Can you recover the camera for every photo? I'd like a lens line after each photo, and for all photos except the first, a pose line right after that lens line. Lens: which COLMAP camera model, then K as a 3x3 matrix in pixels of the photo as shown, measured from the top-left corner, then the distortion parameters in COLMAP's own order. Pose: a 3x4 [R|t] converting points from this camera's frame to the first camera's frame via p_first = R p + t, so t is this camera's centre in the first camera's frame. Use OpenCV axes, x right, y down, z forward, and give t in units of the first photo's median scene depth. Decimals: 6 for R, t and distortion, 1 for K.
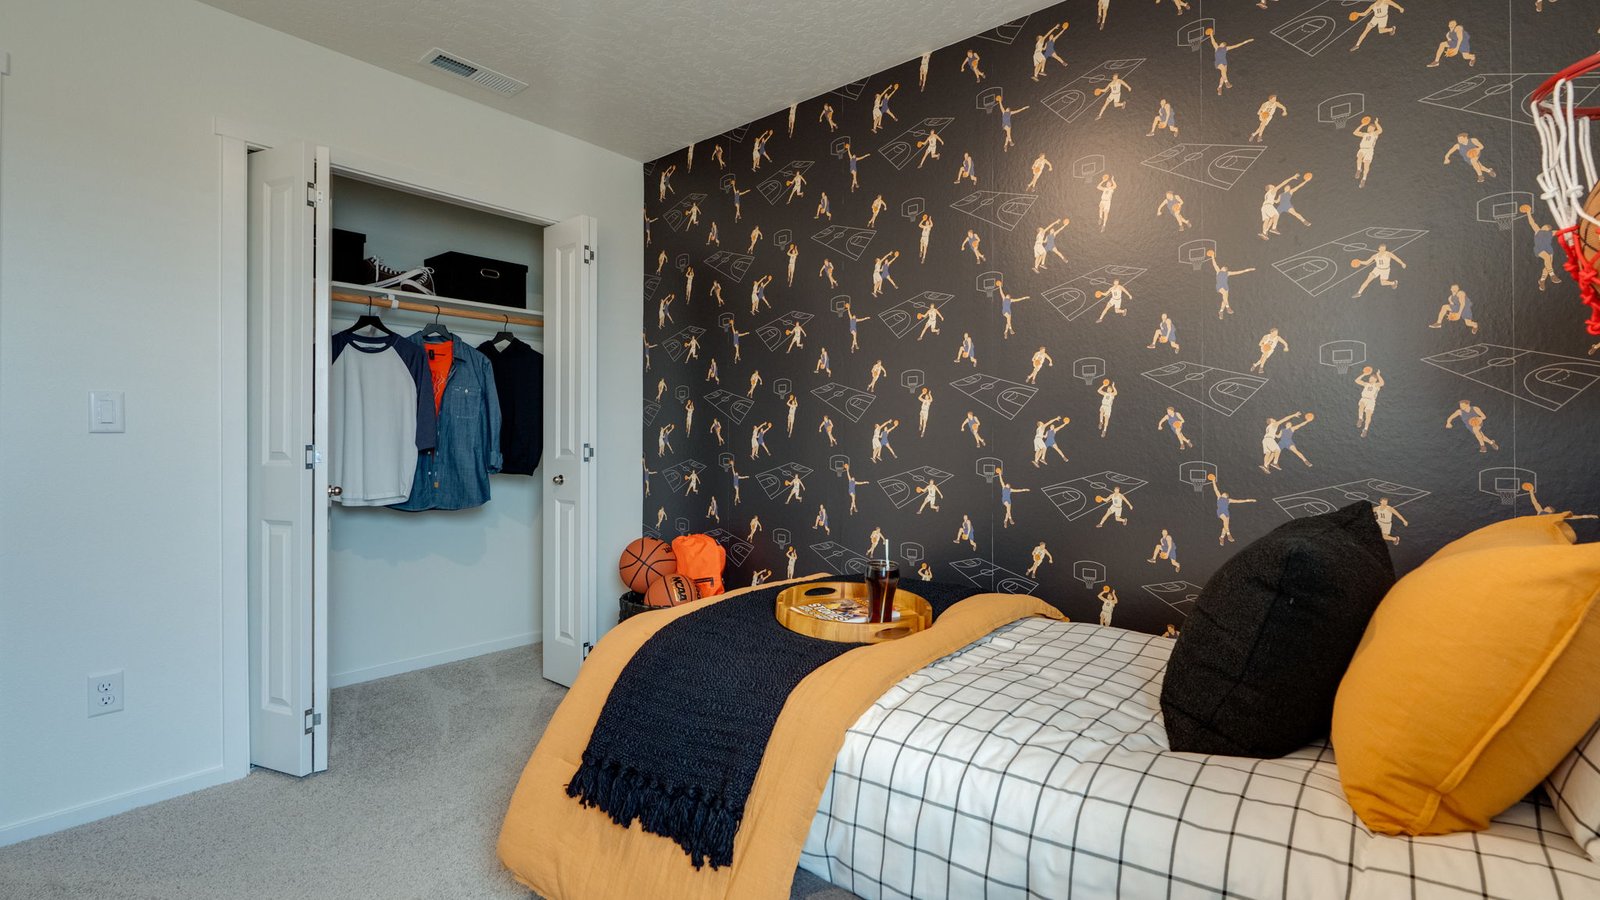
lens RADIAL K [[714.5, 0, 797.9], [0, 714.5, 435.5], [0, 0, 1]] dist [-0.010339, 0.000379]
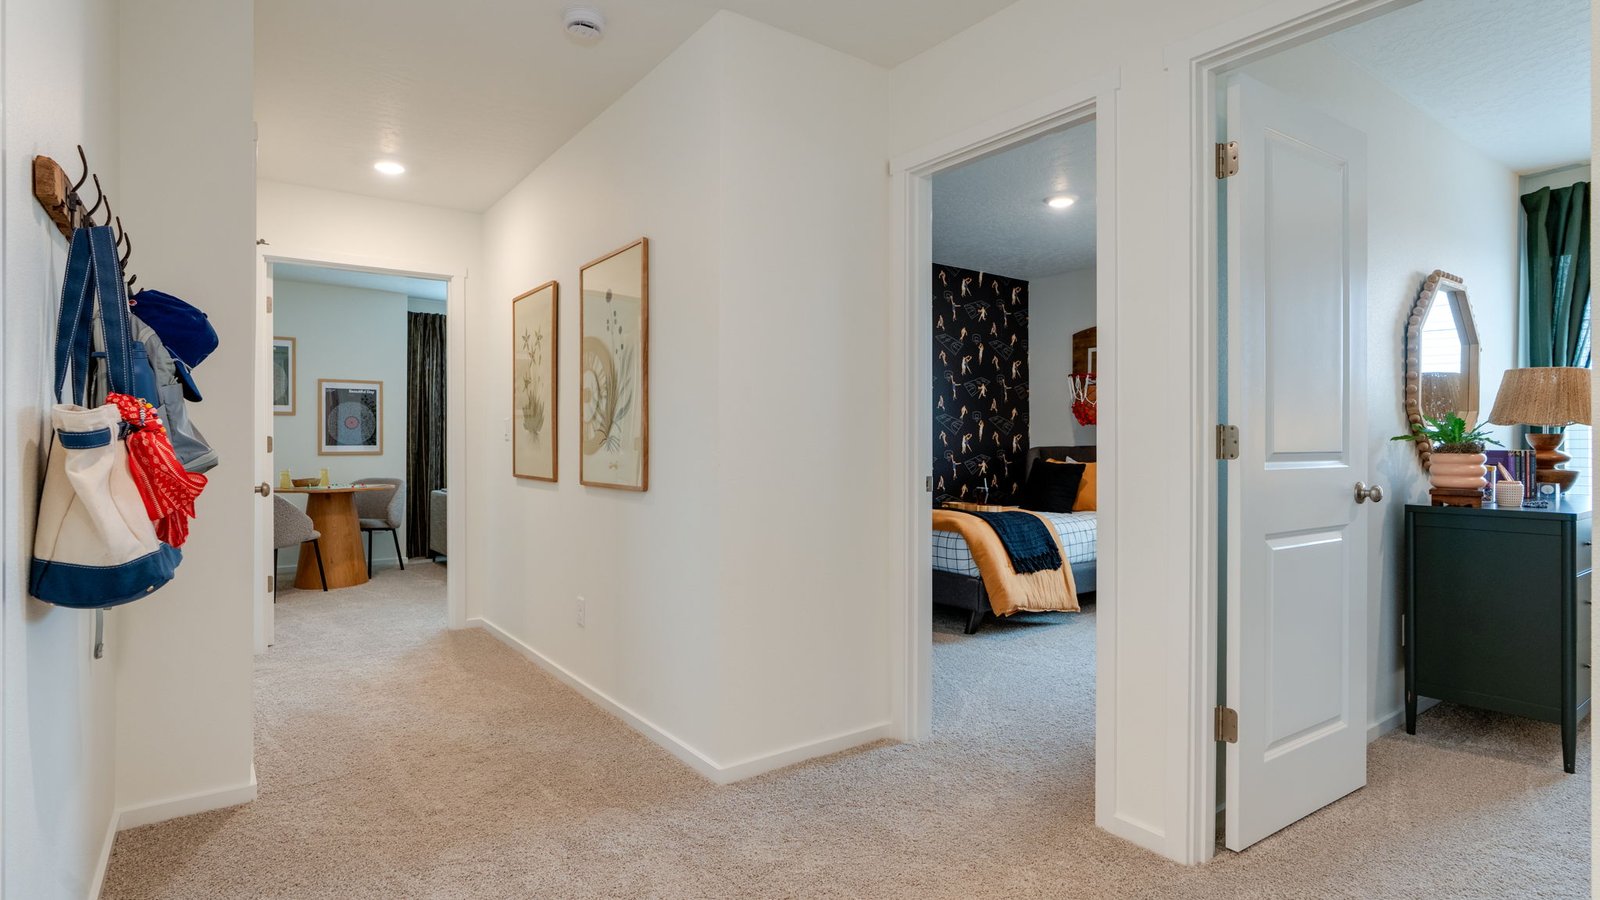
lens RADIAL K [[817.4, 0, 796.3], [0, 817.4, 443.5], [0, 0, 1]] dist [-0.006001, -0.000314]
pose [[0.248424, -0.002390, 0.968648, -1.039831], [-0.002718, 0.999991, 0.003164, 0.000864], [-0.968648, -0.003419, 0.248415, 0.447693]]
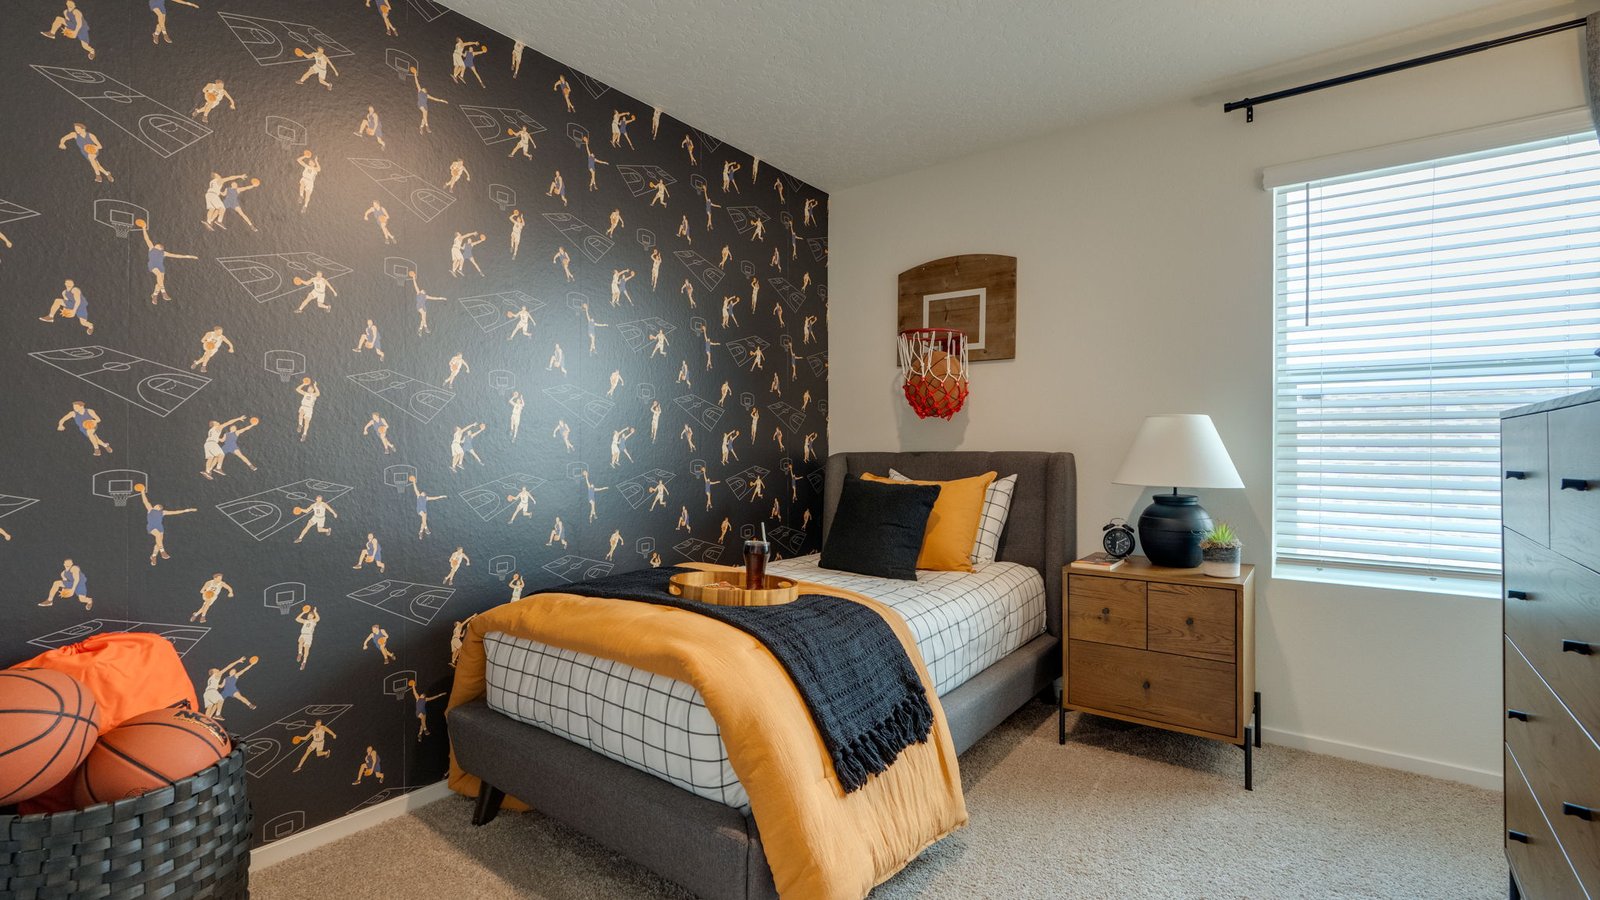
lens RADIAL K [[714.5, 0, 804.8], [0, 714.5, 448.8], [0, 0, 1]] dist [-0.010339, 0.000379]
pose [[-0.042421, -0.005529, 0.999085, -0.561442], [-0.009102, 0.999945, 0.005147, 0.001556], [-0.999058, -0.008876, -0.042469, 0.461696]]
